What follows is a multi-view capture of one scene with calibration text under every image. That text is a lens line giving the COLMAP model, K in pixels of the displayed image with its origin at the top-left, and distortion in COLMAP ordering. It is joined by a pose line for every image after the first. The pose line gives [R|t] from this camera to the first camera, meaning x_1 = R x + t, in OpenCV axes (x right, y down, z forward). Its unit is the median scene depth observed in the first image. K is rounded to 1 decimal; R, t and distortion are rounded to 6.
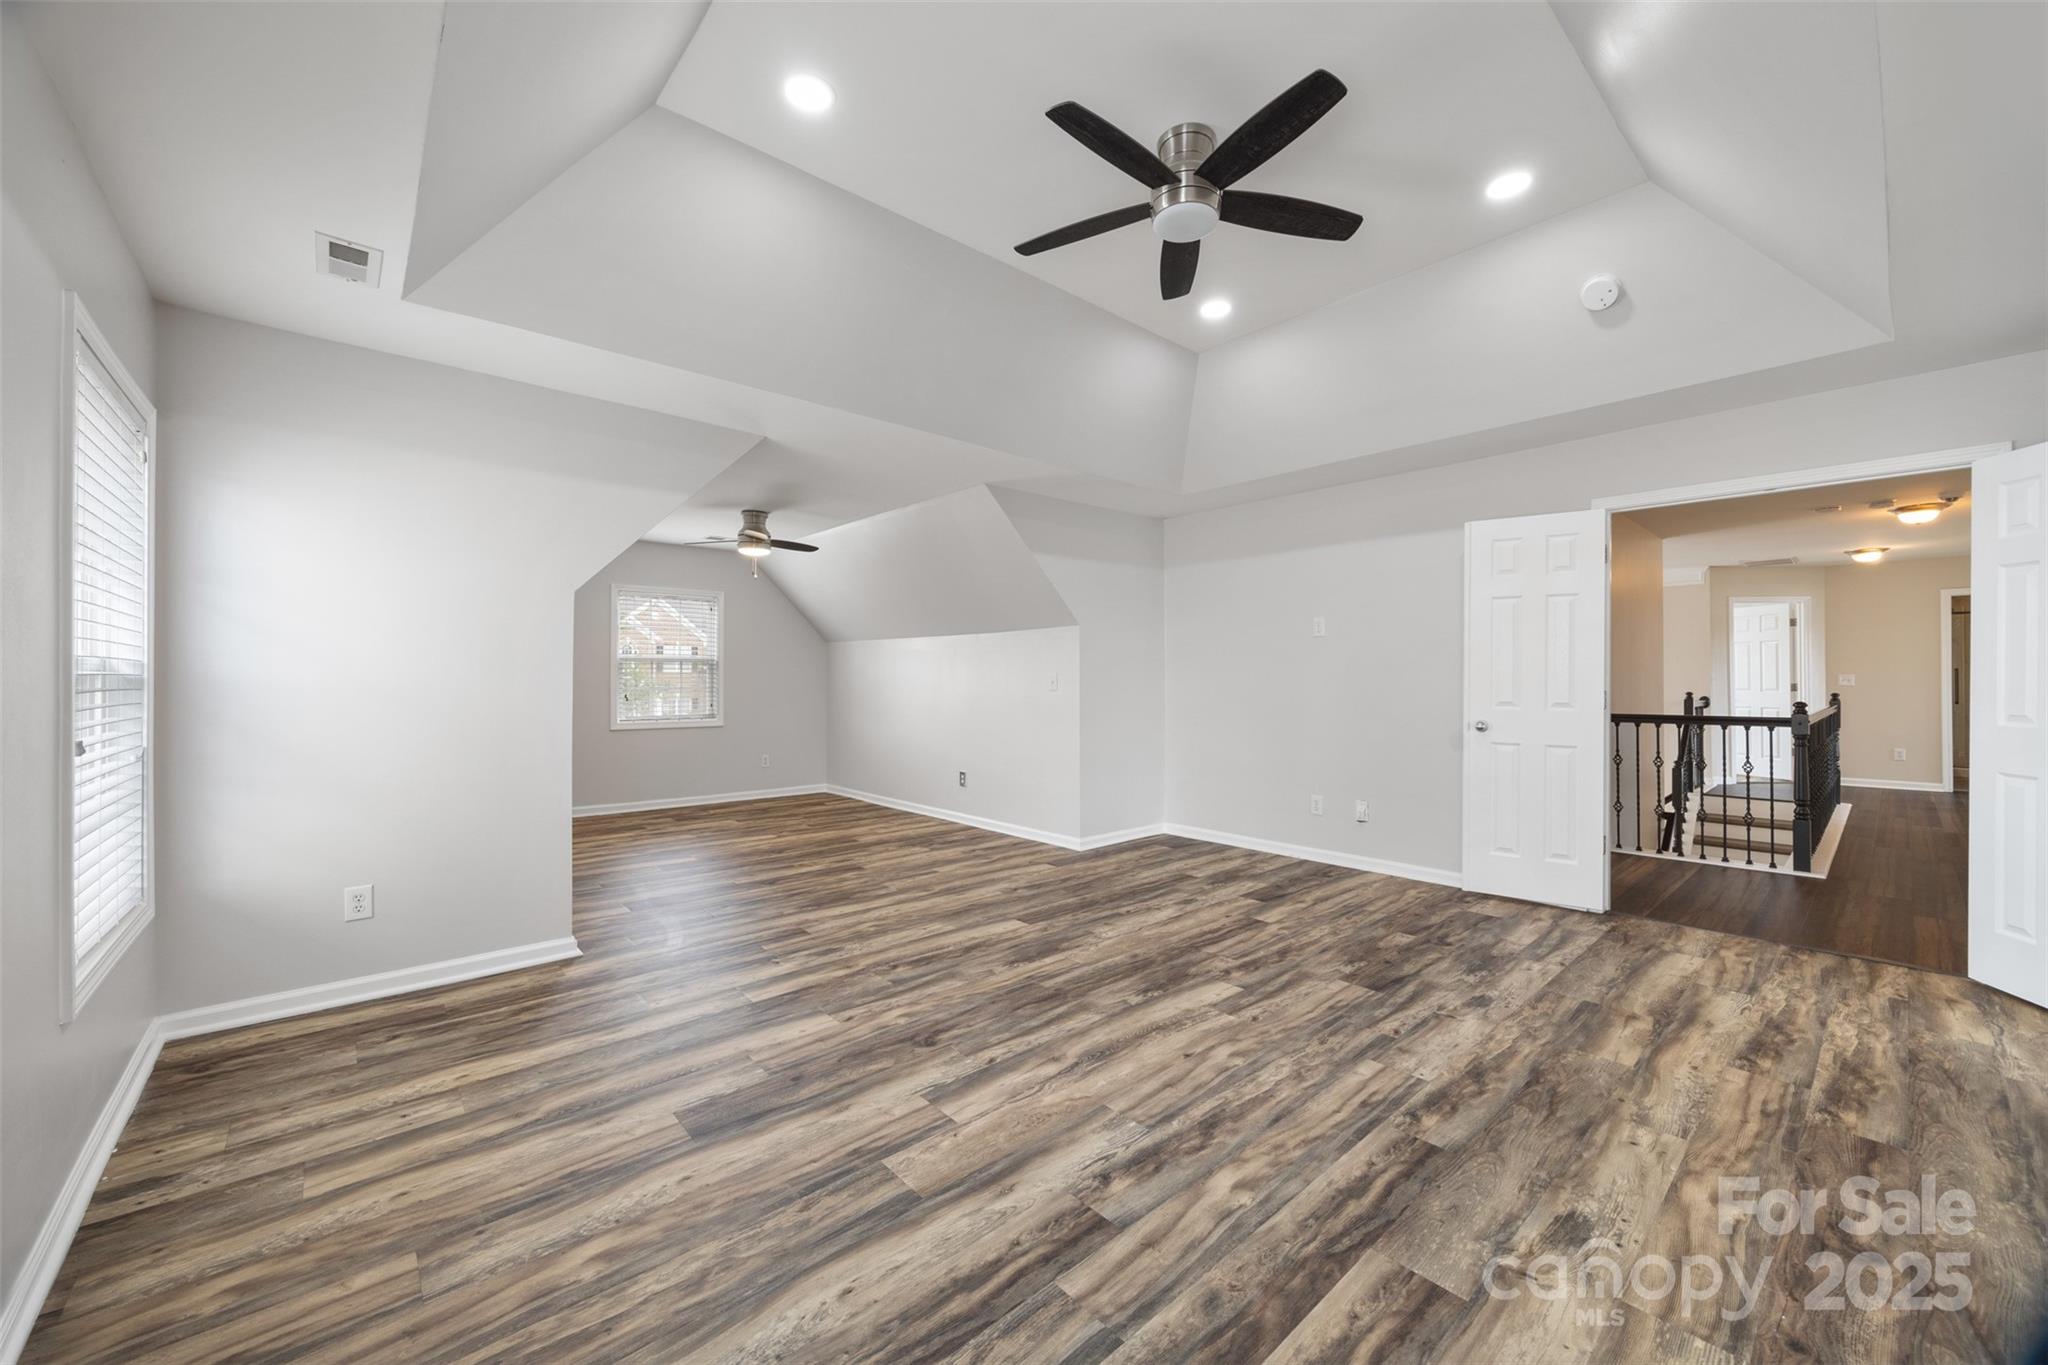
lens RADIAL K [[777.7, 0, 1023.0], [0, 777.7, 678.0], [0, 0, 1]] dist [-0.005142, 0.000553]
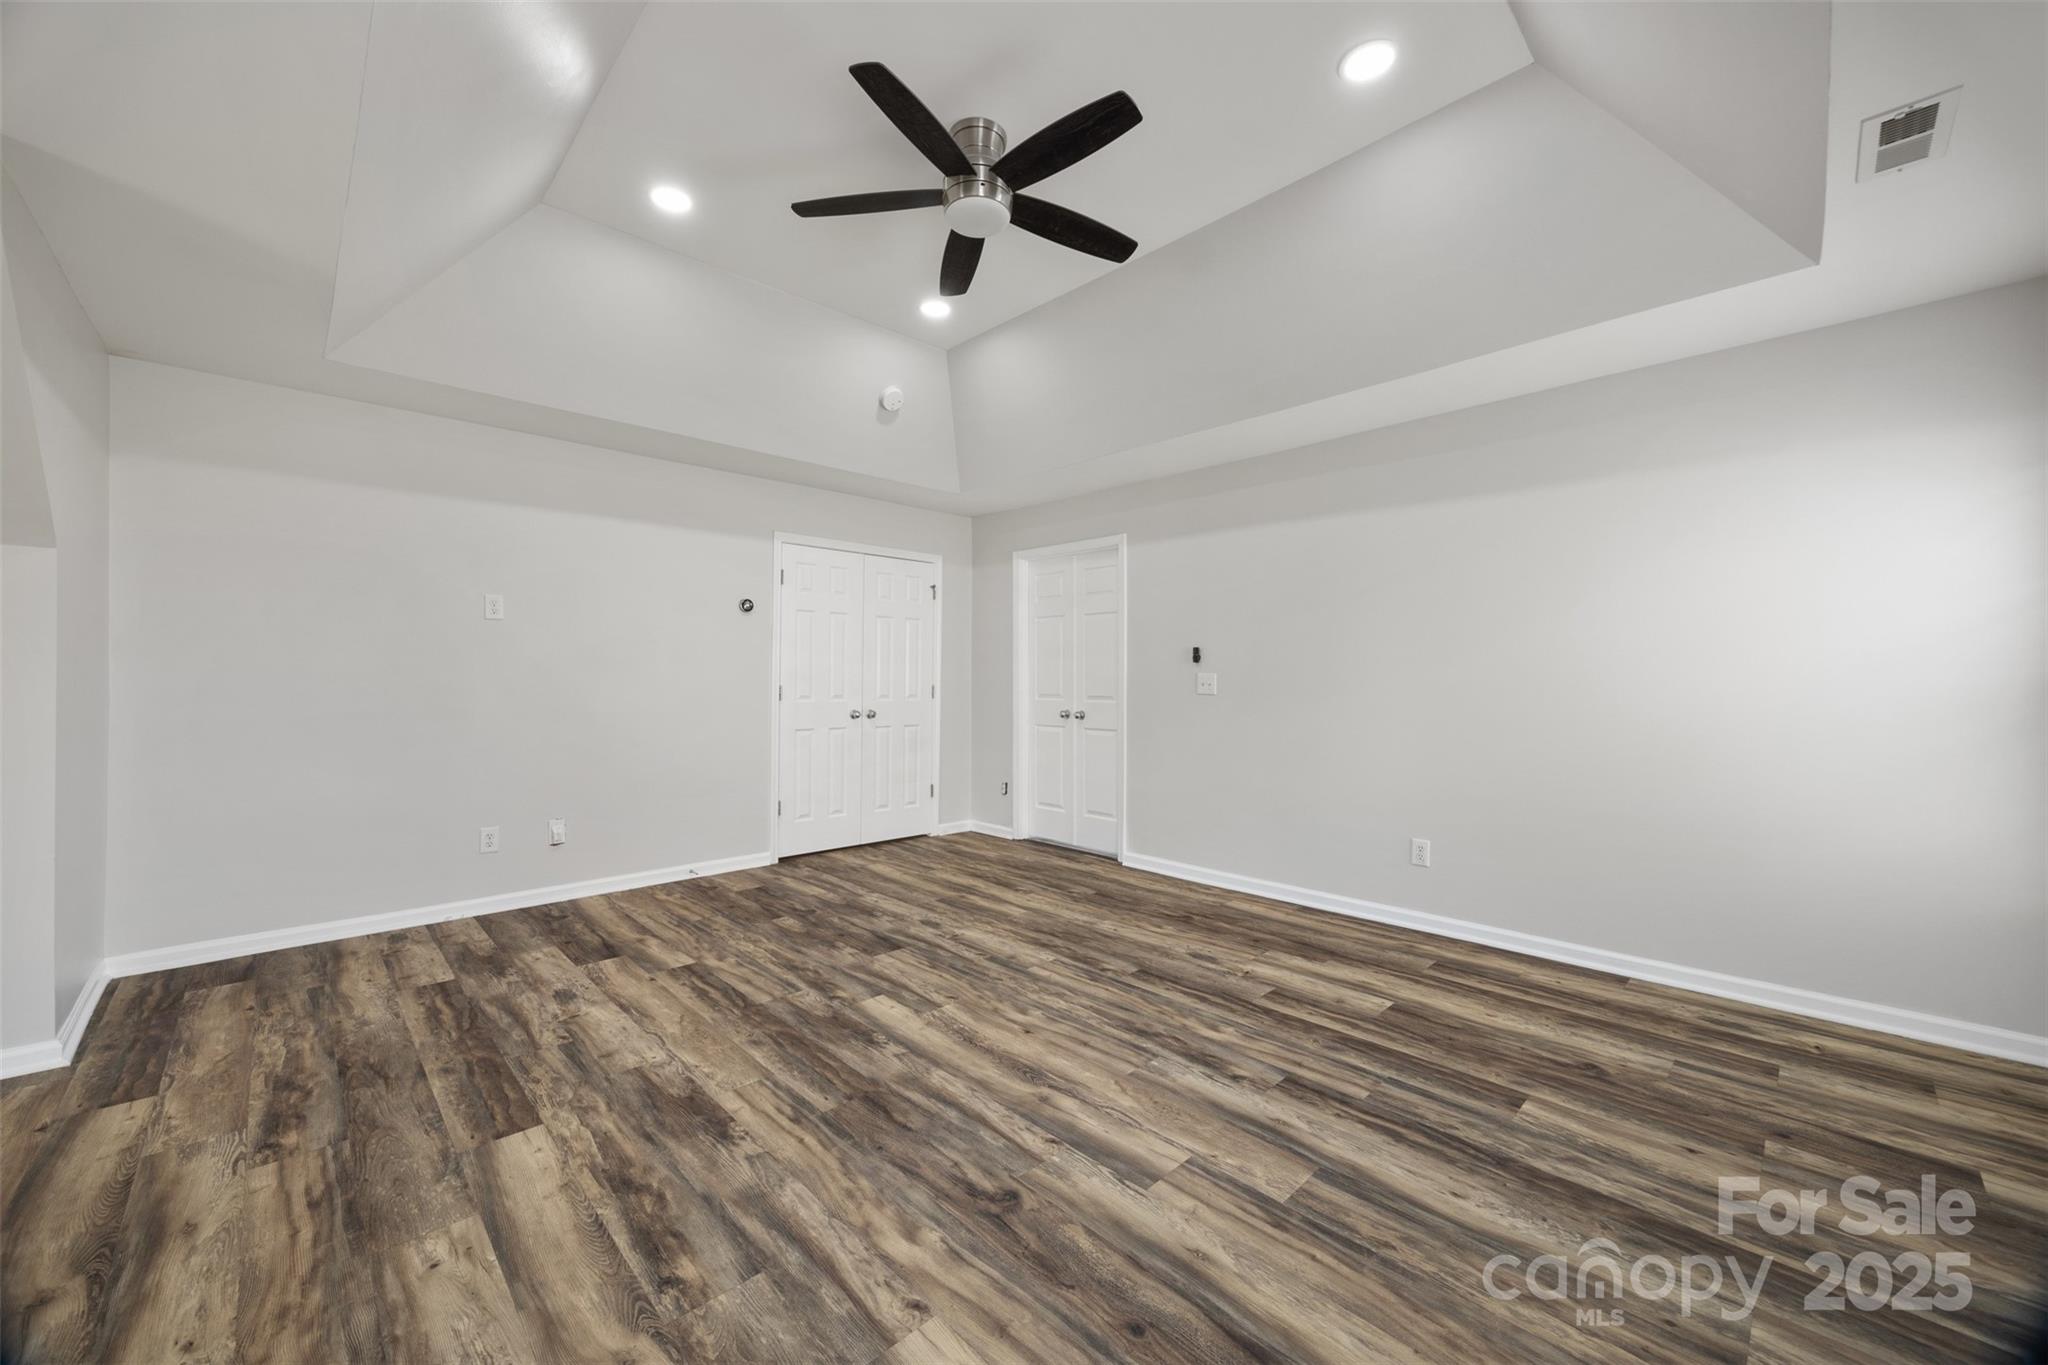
lens RADIAL K [[777.7, 0, 1027.7], [0, 777.7, 675.1], [0, 0, 1]] dist [-0.005142, 0.000553]
pose [[-0.049726, 0.002537, 0.998760, -0.844332], [-0.005166, 0.999983, -0.002797, 0.002568], [-0.998750, -0.005299, -0.049712, 1.050861]]
